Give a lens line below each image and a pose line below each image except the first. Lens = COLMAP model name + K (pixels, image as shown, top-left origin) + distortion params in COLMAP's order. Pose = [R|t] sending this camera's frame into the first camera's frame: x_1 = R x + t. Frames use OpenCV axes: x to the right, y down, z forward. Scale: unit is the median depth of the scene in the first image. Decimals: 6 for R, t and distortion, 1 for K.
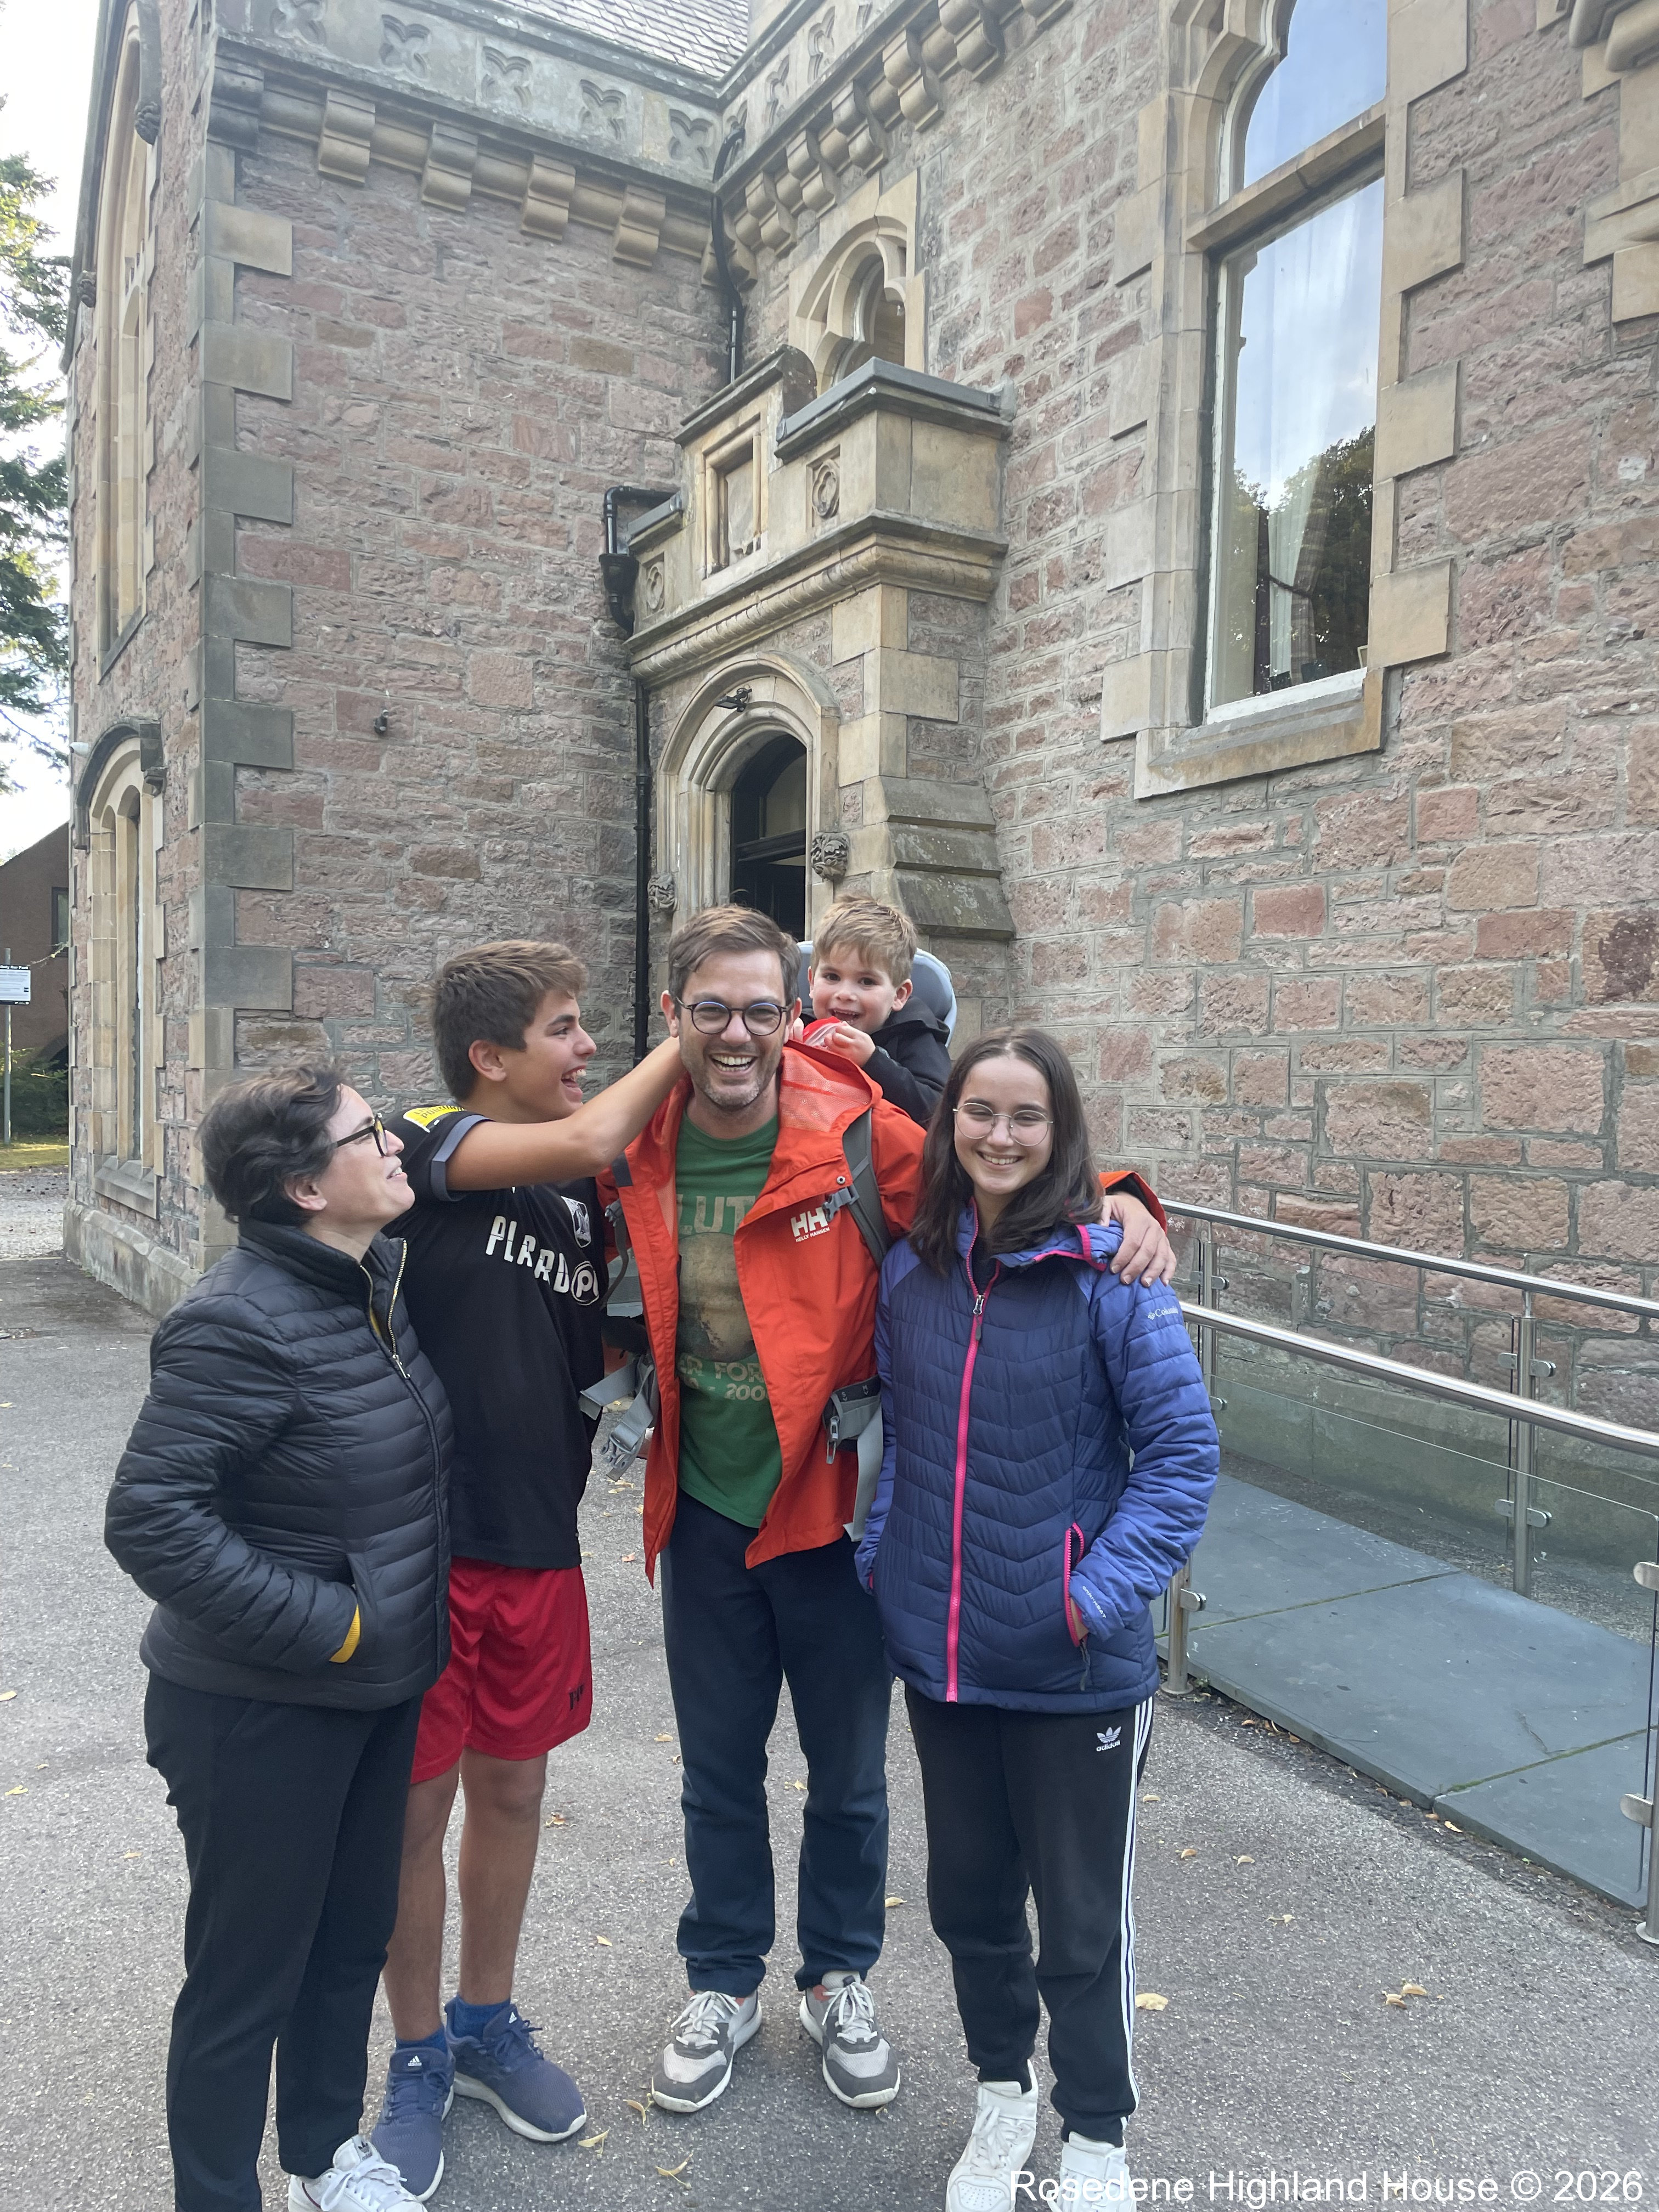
lens RADIAL K [[1670.4, 0, 850.3], [0, 1670.4, 1121.3], [0, 0, 1]] dist [0.093672, -0.118078]
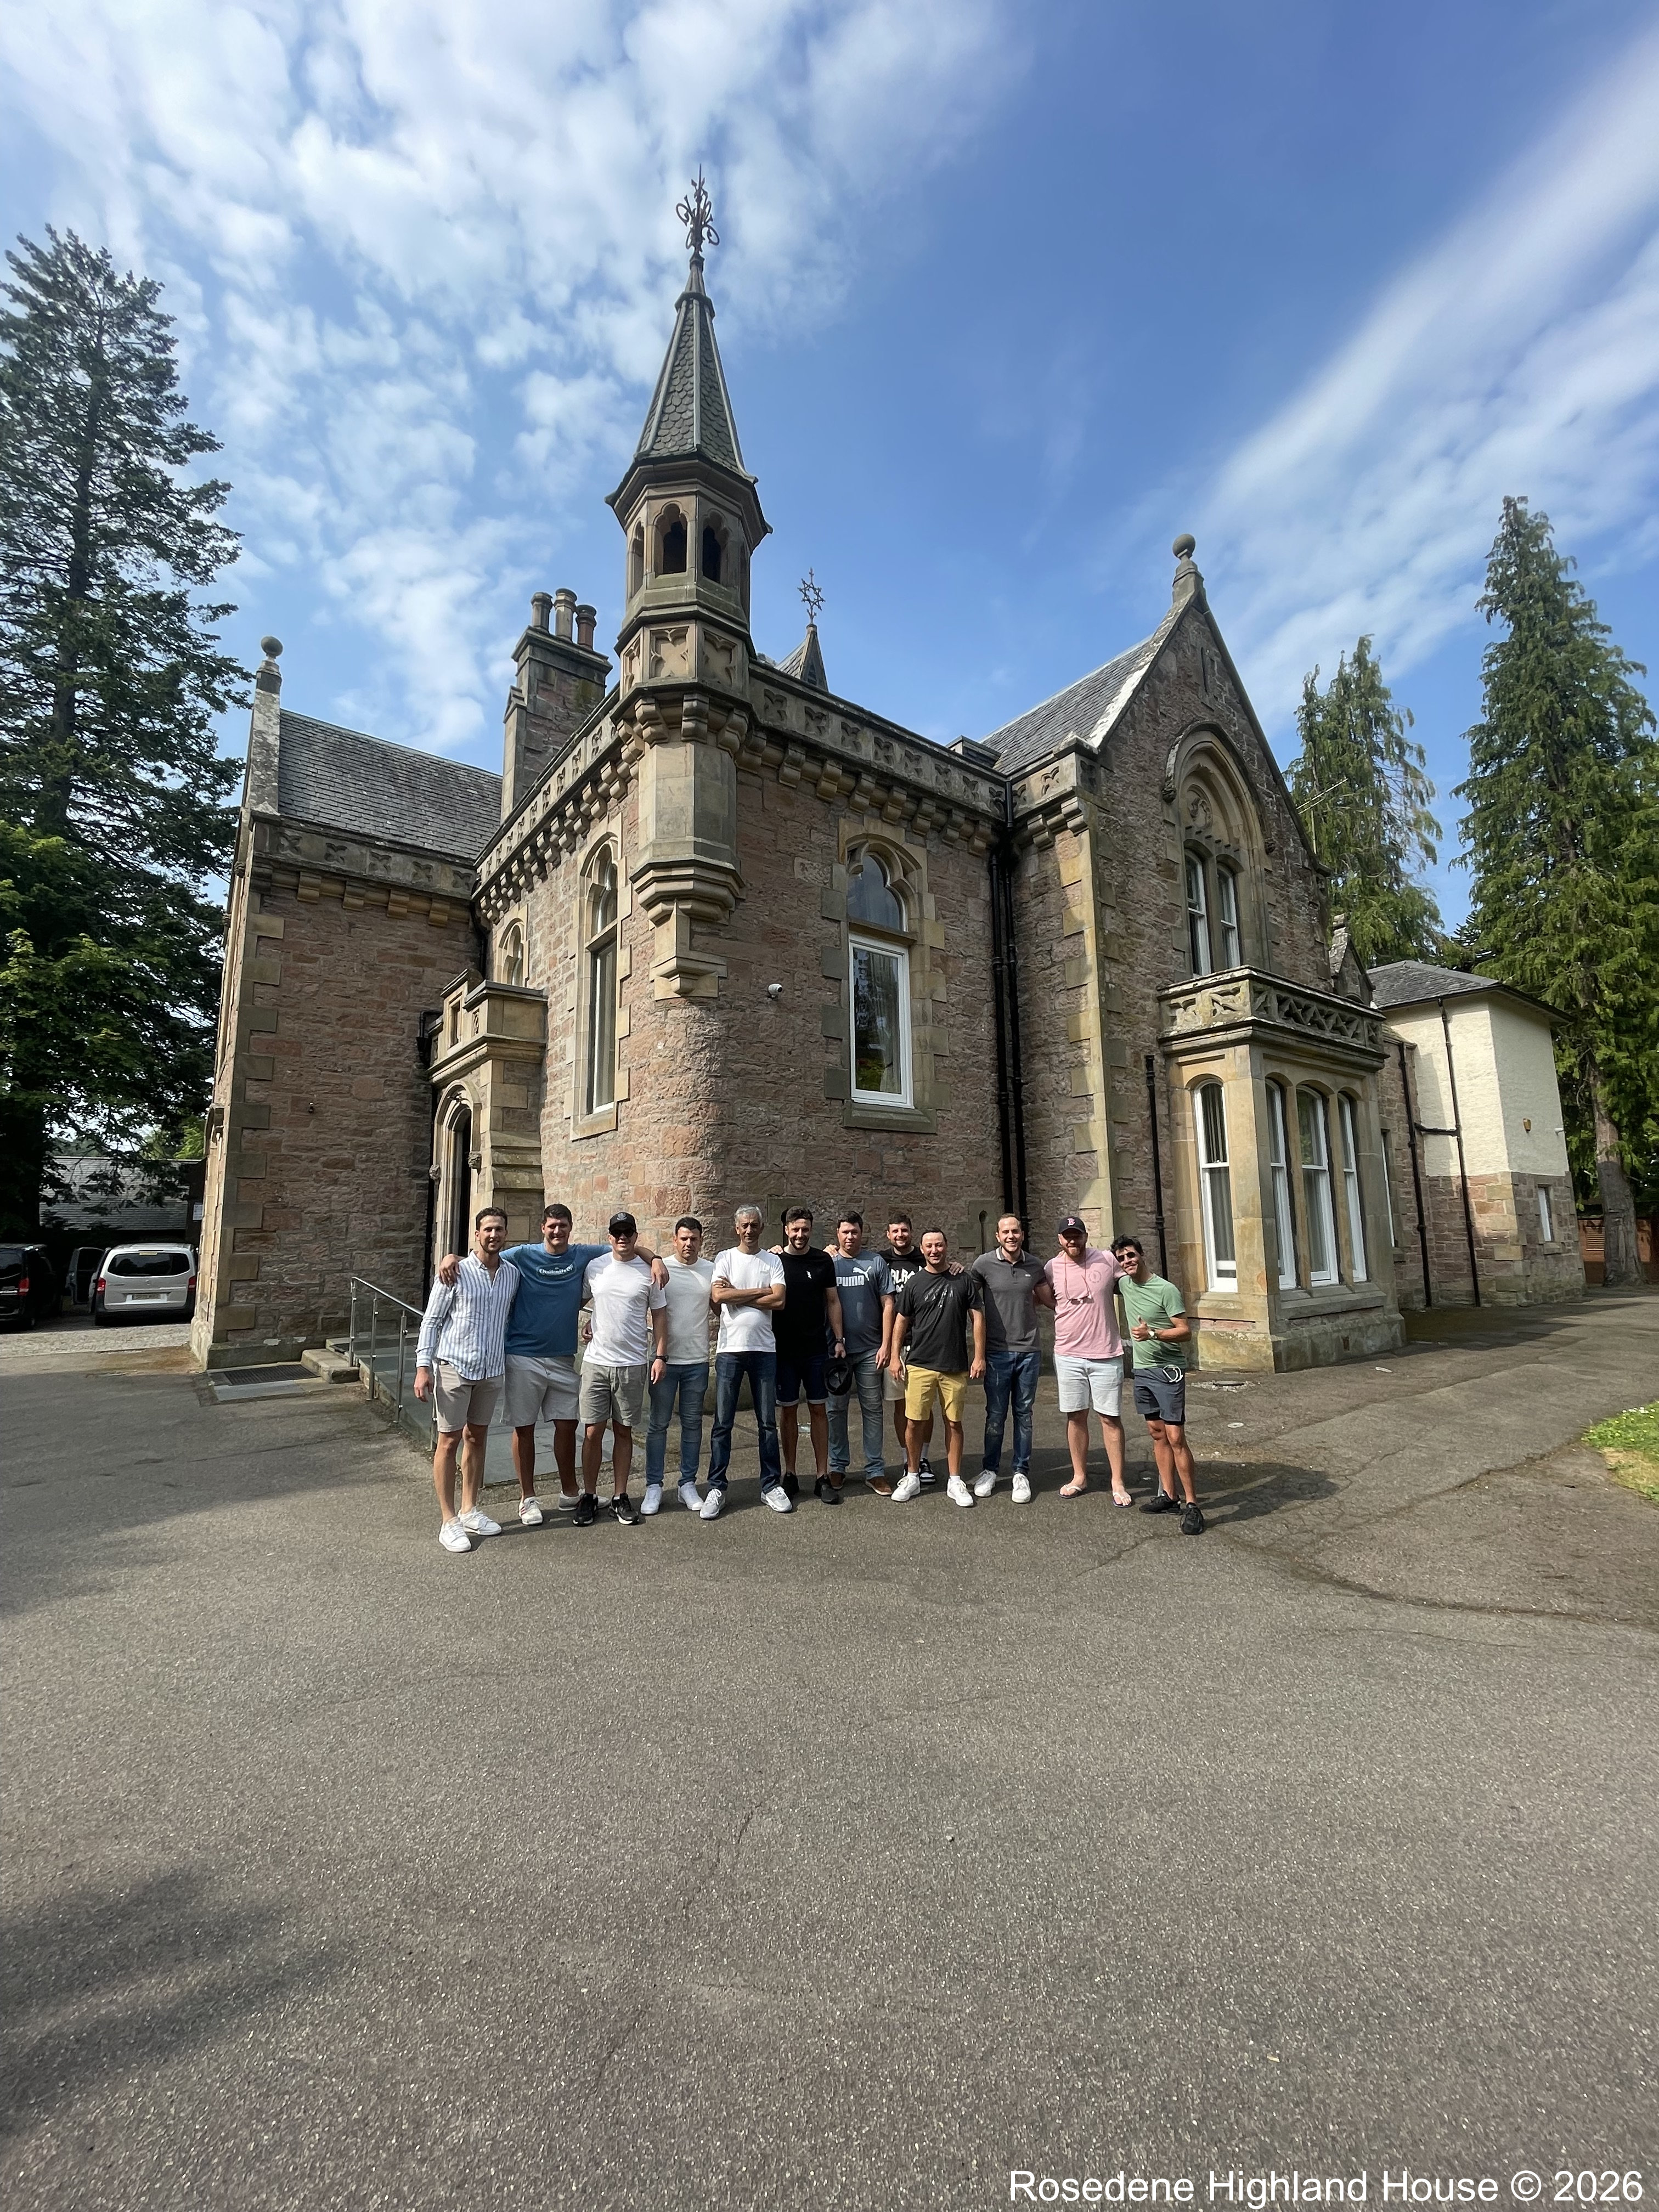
lens RADIAL K [[895.3, 0, 836.6], [0, 895.3, 1106.6], [0, 0, 1]] dist [-0.007311, -0.002075]
pose [[0.993397, -0.018253, 0.113262, 0.359443], [0.037455, 0.984765, -0.169807, 0.010513], [-0.108437, 0.172928, 0.978947, -0.377052]]
